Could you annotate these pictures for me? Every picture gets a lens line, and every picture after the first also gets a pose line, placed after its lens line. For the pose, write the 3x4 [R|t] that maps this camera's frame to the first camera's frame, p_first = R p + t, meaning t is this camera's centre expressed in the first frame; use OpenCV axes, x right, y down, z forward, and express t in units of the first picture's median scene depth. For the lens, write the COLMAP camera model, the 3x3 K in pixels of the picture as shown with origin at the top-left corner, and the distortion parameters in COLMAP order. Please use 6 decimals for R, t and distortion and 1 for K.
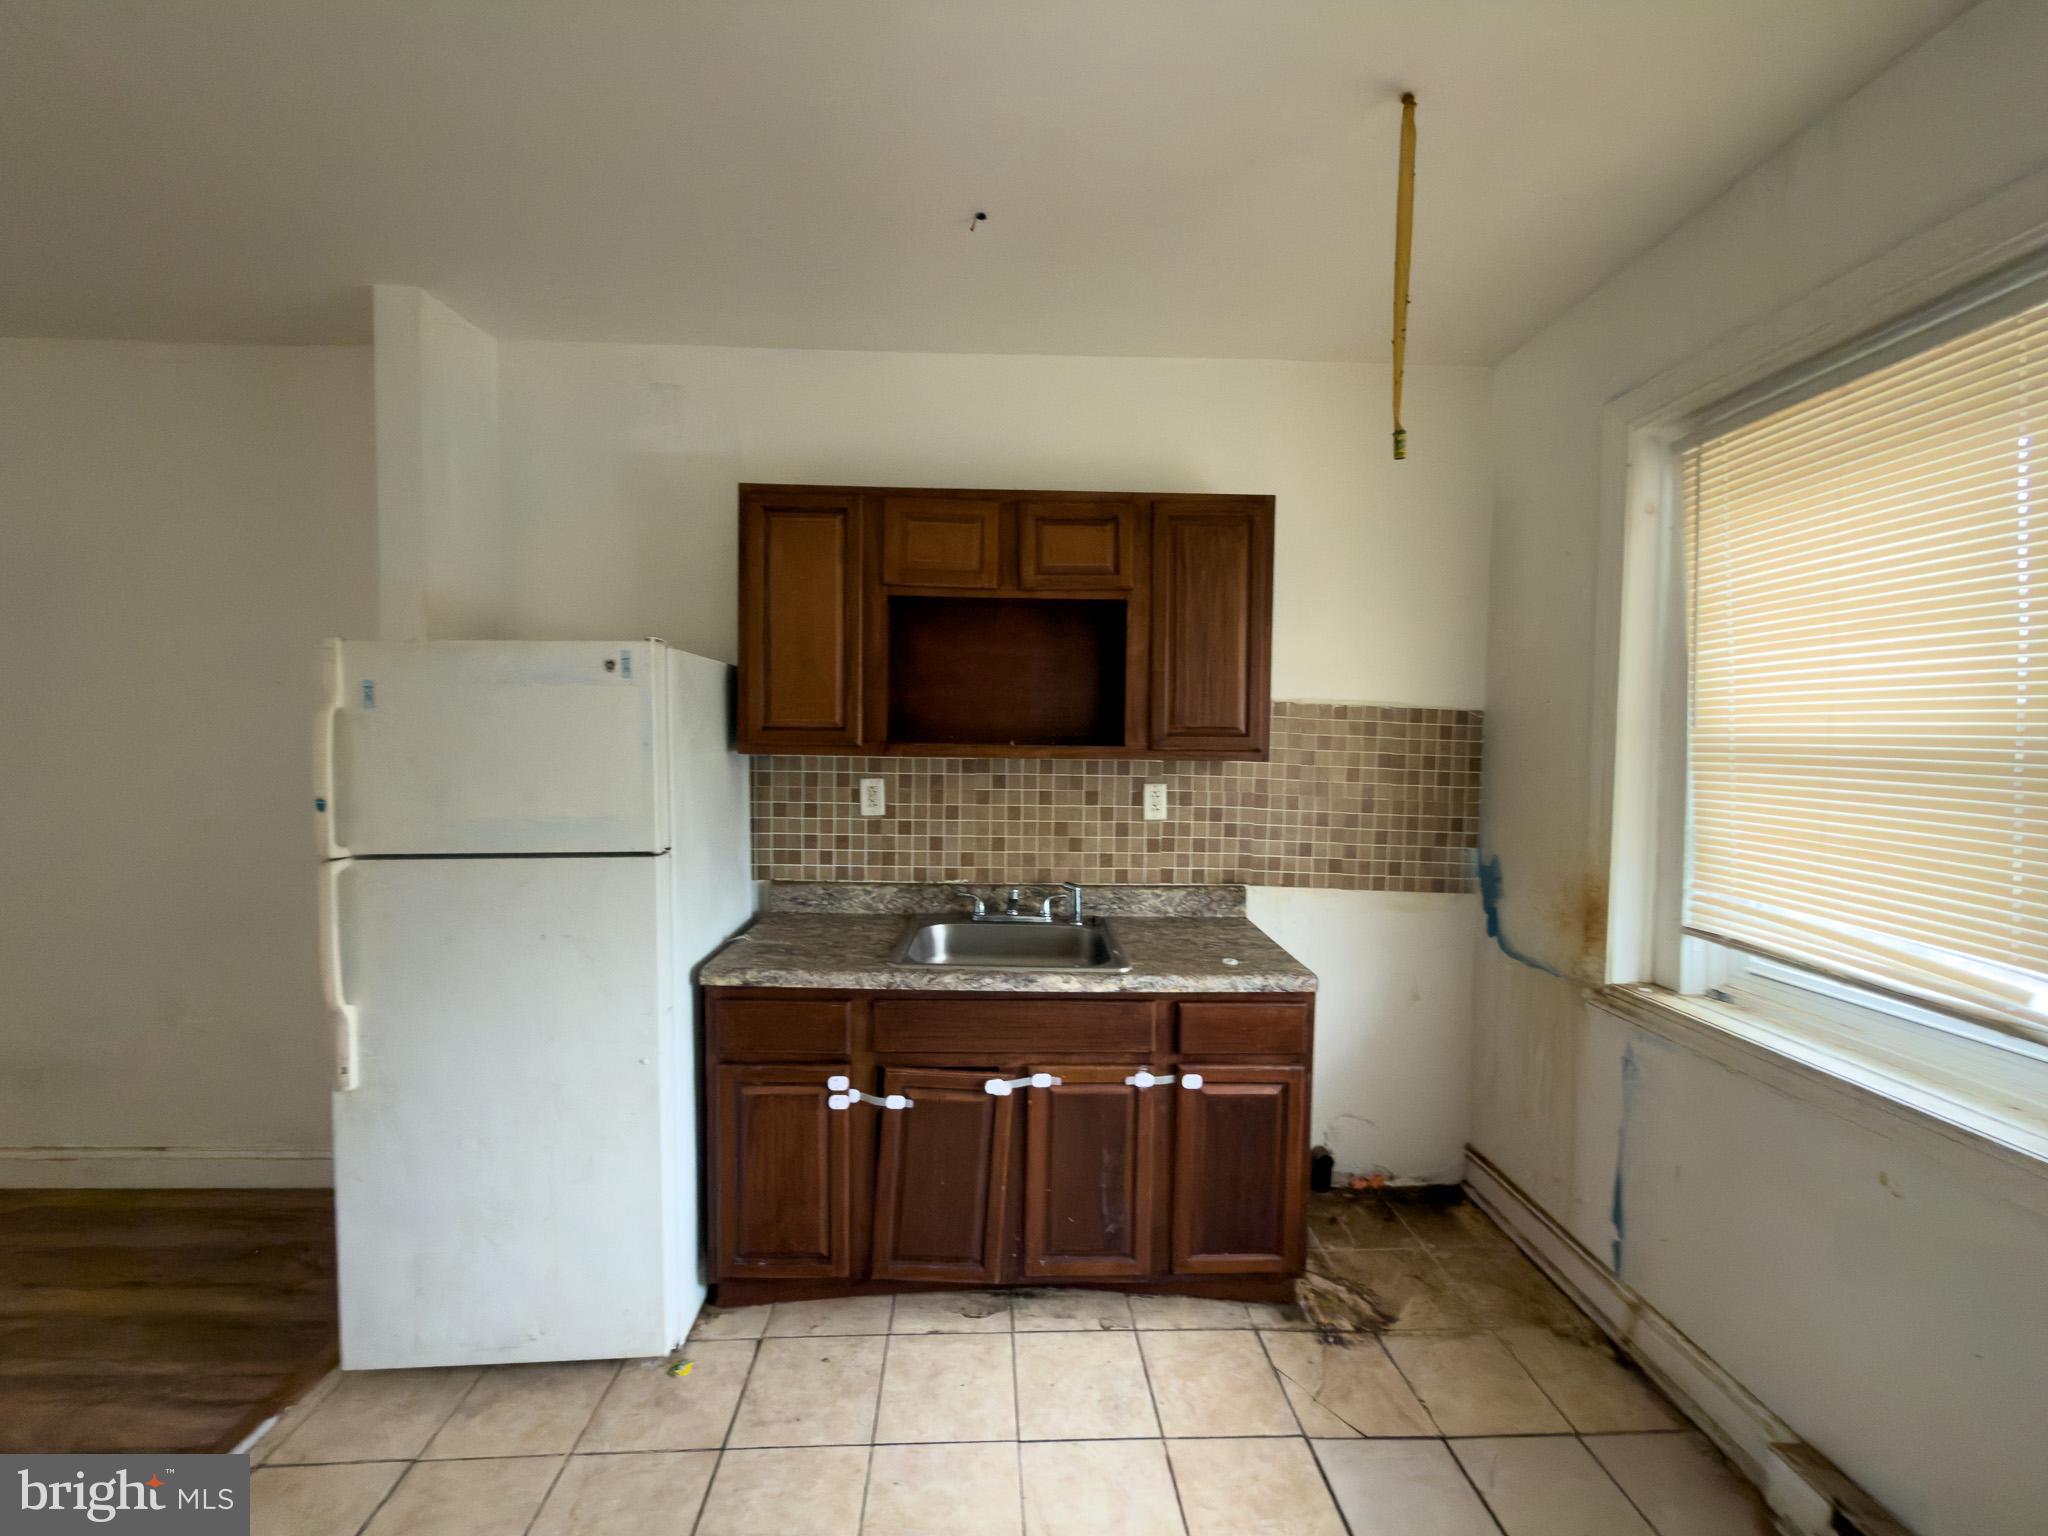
lens RADIAL K [[812.5, 0, 1016.6], [0, 812.5, 766.1], [0, 0, 1]] dist [-0.000619, 0.000023]
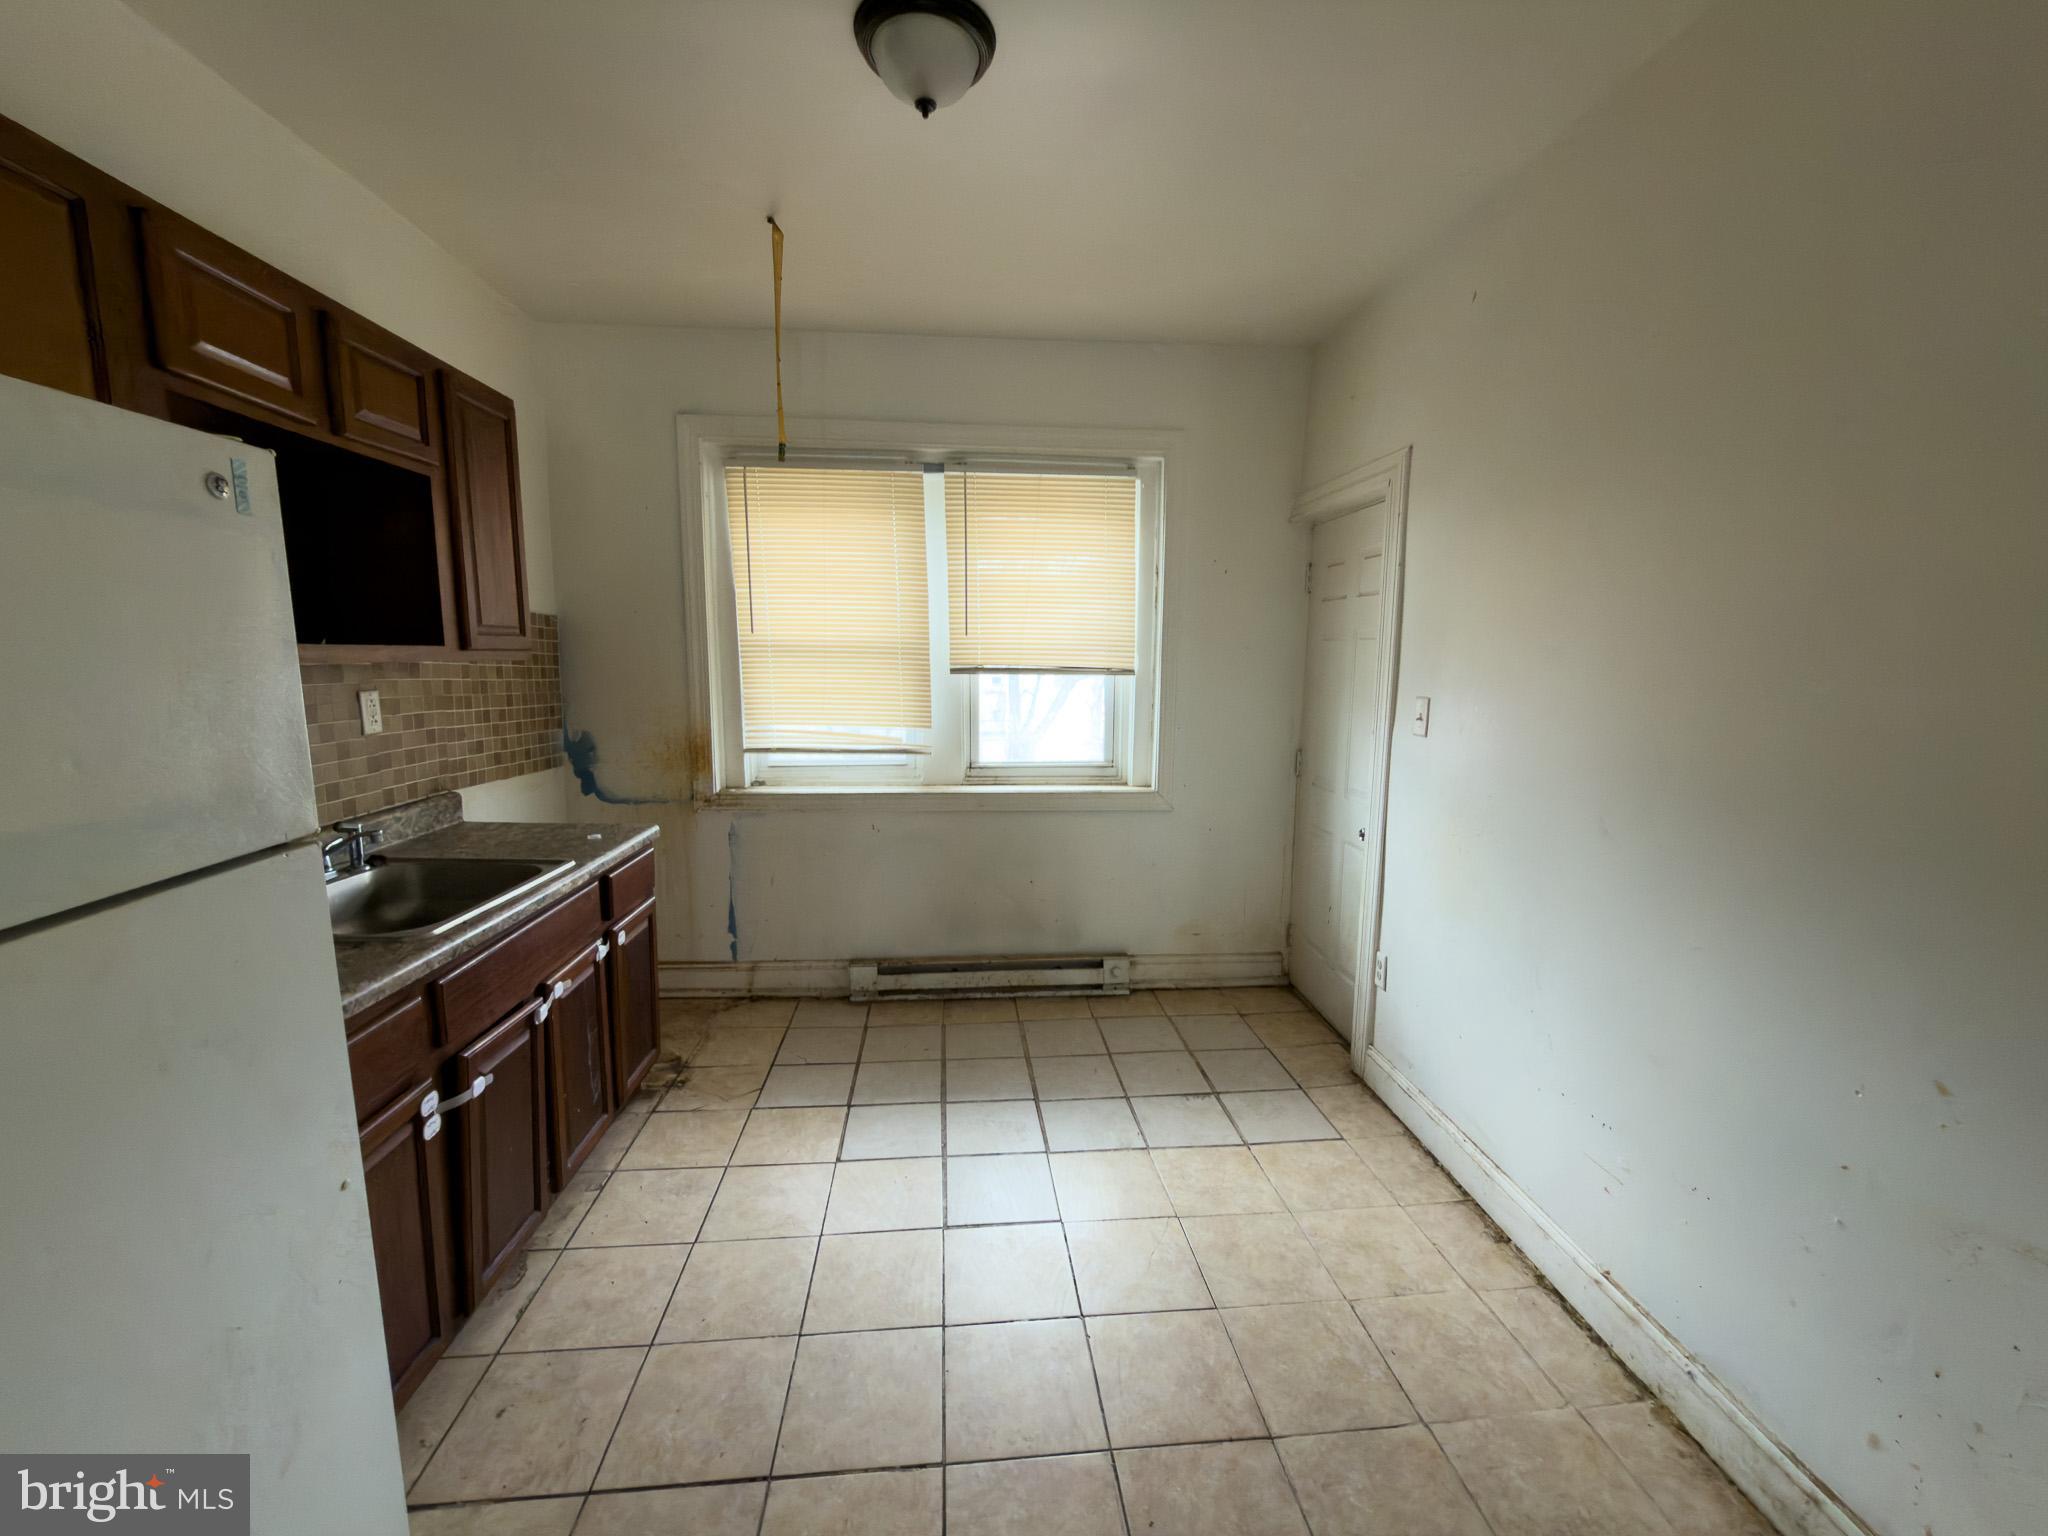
lens RADIAL K [[812.5, 0, 1022.5], [0, 812.5, 766.1], [0, 0, 1]] dist [-0.000619, 0.000023]
pose [[-0.043405, -0.150515, 0.987654, -0.885367], [0.030240, 0.987935, 0.151887, -0.011393], [-0.998600, 0.036460, -0.038330, 0.450126]]
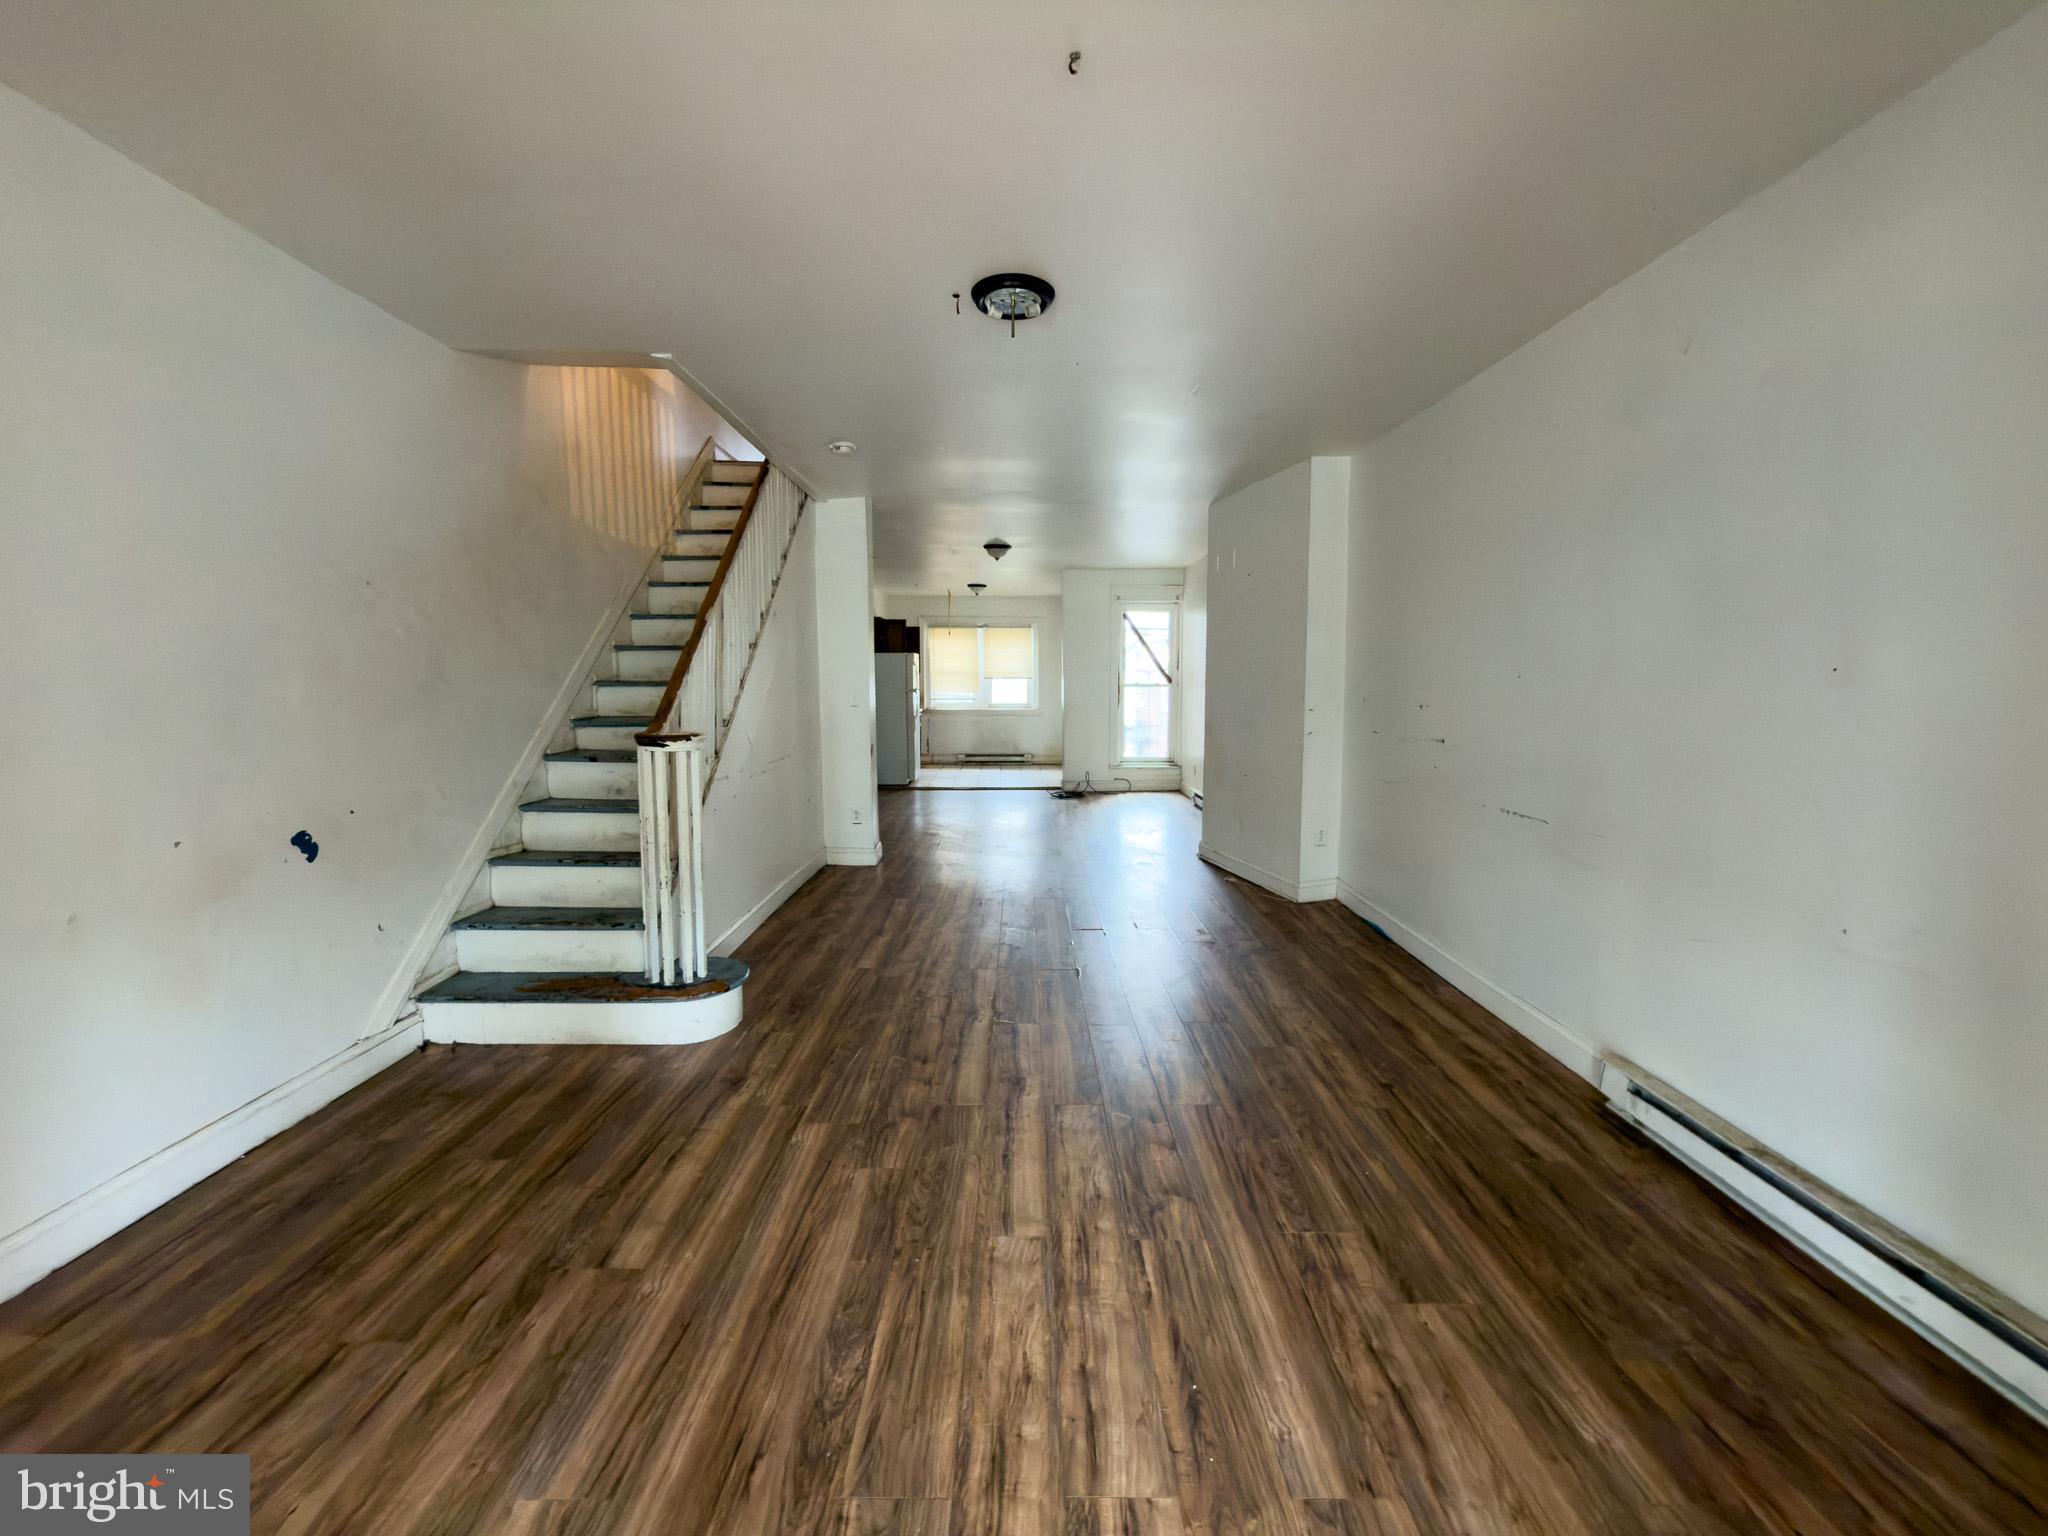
lens RADIAL K [[812.5, 0, 1024.5], [0, 812.5, 774.9], [0, 0, 1]] dist [-0.000619, 0.000023]
pose [[0.027997, -0.126894, 0.991521, -5.612324], [0.041106, 0.991217, 0.125695, 0.007213], [-0.998762, 0.037238, 0.032967, 0.029382]]
